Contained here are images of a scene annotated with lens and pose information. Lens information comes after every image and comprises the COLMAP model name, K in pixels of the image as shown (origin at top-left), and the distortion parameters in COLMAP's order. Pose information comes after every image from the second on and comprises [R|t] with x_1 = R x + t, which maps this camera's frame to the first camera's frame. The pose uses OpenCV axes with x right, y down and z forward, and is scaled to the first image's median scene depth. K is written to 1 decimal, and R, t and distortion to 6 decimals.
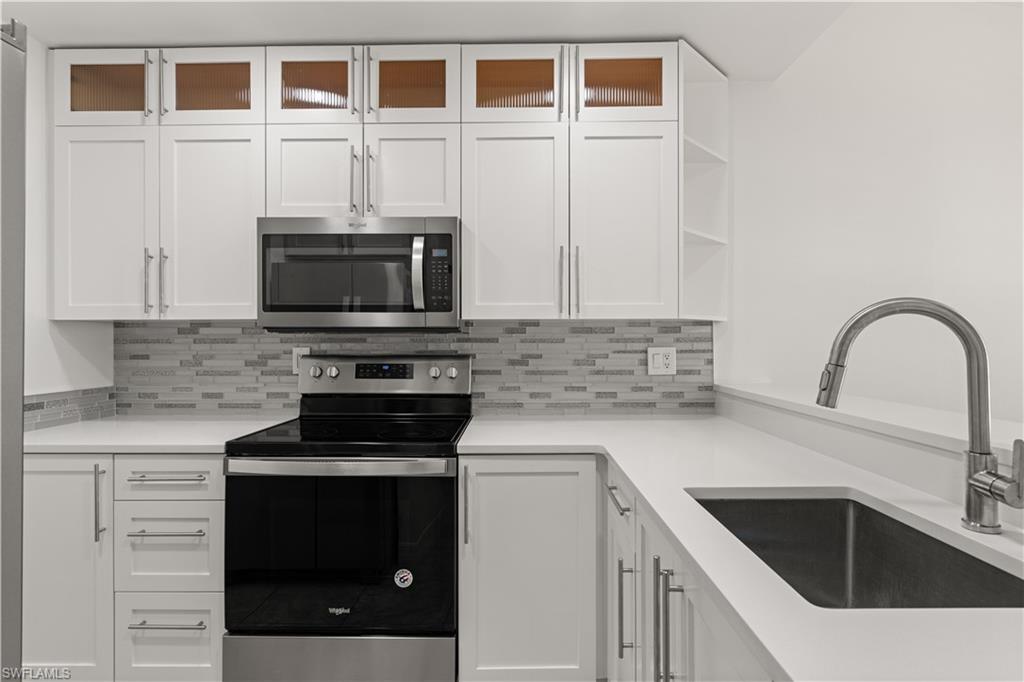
lens RADIAL K [[494.5, 0, 514.0], [0, 494.5, 338.0], [0, 0, 1]] dist [-0.004031, 0.000780]
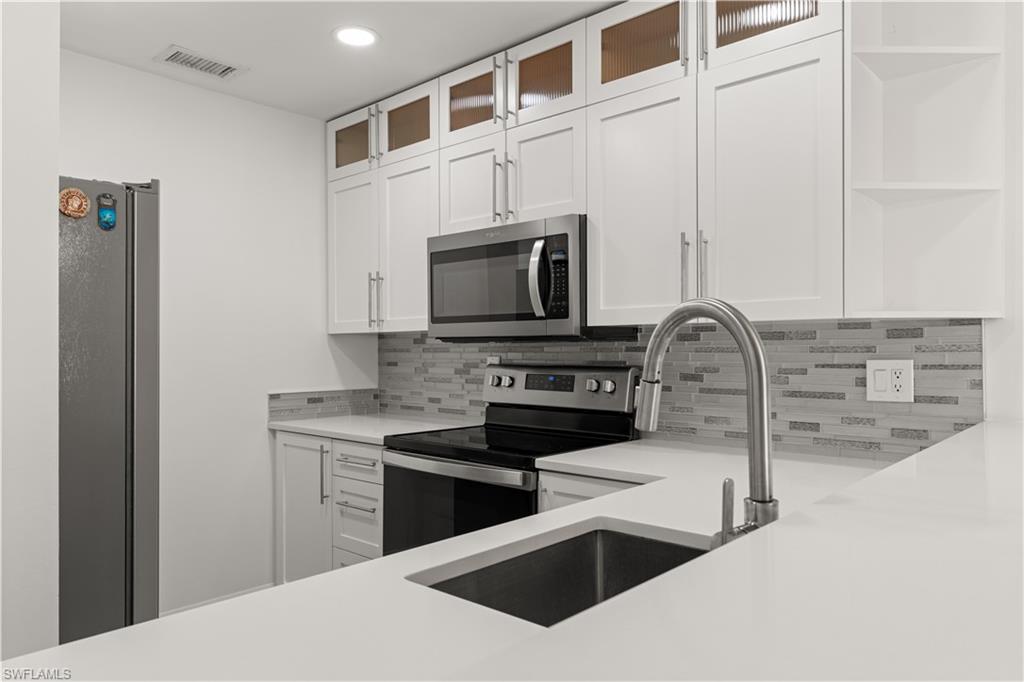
lens RADIAL K [[681.7, 0, 521.5], [0, 681.7, 350.5], [0, 0, 1]] dist [-0.004706, 0.000528]
pose [[0.756208, 0.000703, -0.654331, 0.542478], [0.003825, 0.999978, 0.005495, -0.000803], [0.654320, -0.006658, 0.756188, -0.009743]]
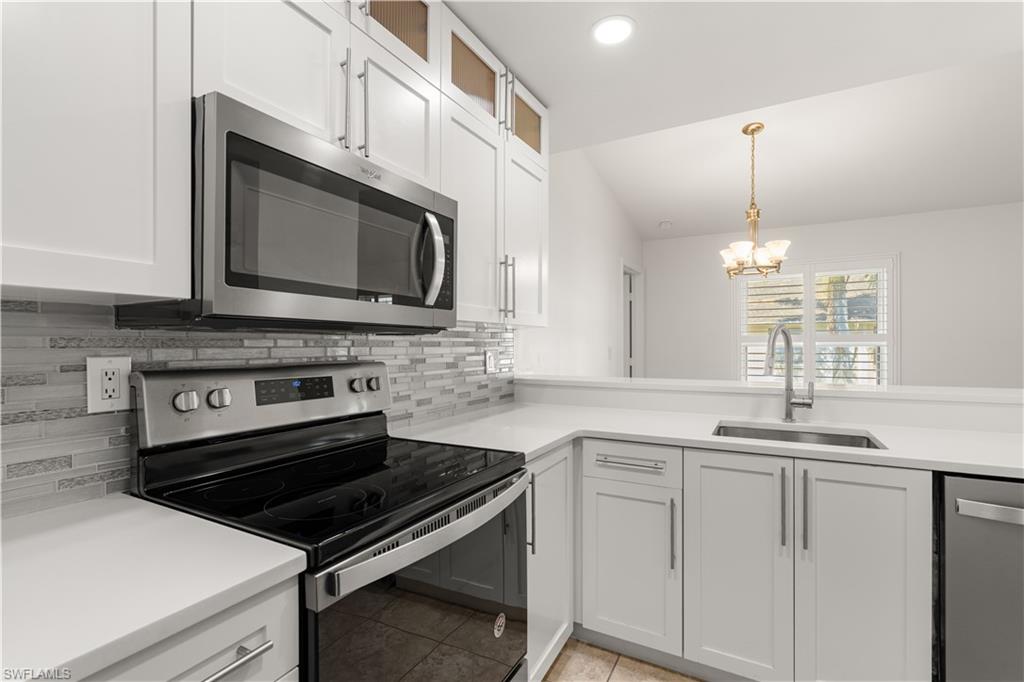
lens RADIAL K [[463.0, 0, 513.8], [0, 463.0, 347.3], [0, 0, 1]] dist [-0.011546, 0.002159]
pose [[0.477477, -0.004623, 0.878632, -0.669954], [-0.000996, 0.999983, 0.005803, 0.006158], [-0.878644, -0.003646, 0.477464, 0.445719]]
